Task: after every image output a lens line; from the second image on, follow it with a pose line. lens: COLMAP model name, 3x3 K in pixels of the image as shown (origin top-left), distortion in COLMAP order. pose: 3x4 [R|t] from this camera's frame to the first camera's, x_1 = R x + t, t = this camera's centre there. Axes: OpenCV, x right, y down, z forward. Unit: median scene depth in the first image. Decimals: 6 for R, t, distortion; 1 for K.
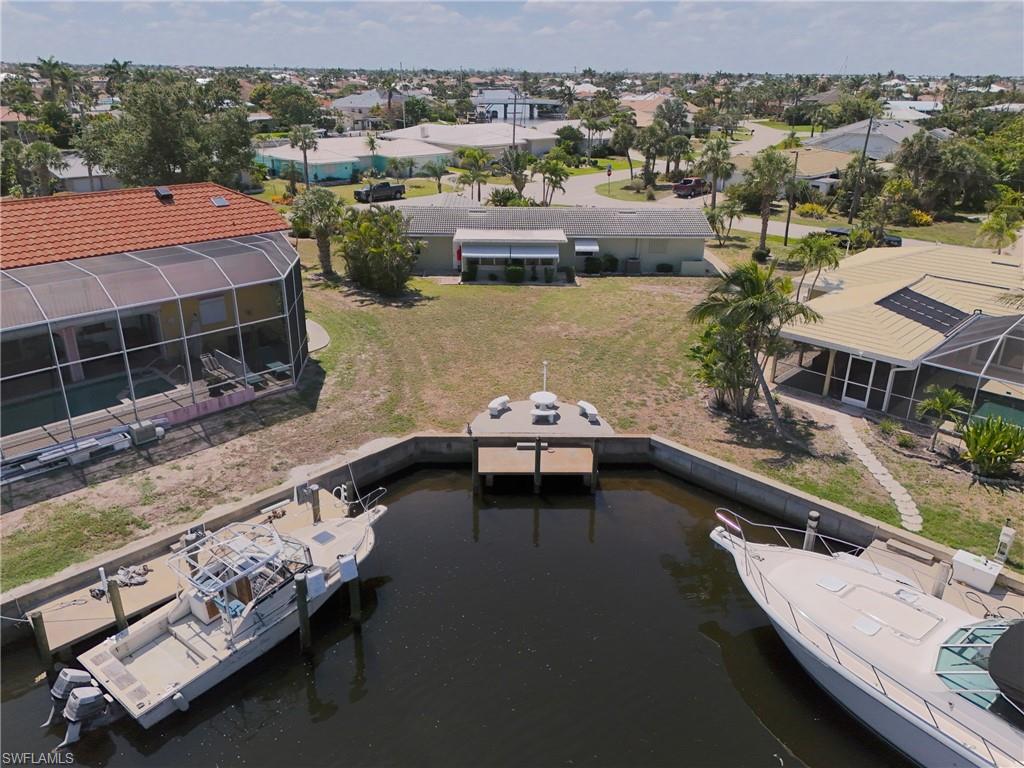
lens RADIAL K [[744.0, 0, 512.0], [0, 744.0, 384.0], [0, 0, 1]] dist [0.152258, -0.386002]
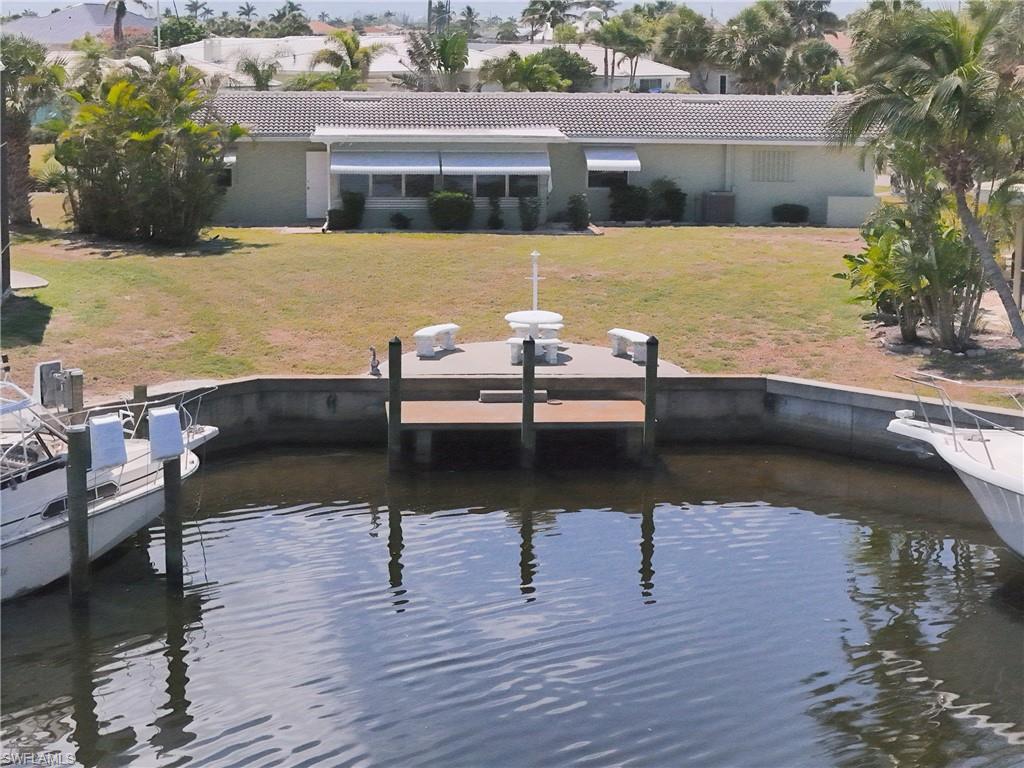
lens RADIAL K [[2034.2, 0, 512.0], [0, 2034.2, 384.0], [0, 0, 1]] dist [-0.221393, 1.032771]
pose [[0.998625, -0.011611, 0.051126, -0.021776], [0.022383, 0.976251, -0.215481, 0.199905], [-0.047410, 0.216329, 0.975169, -0.130622]]
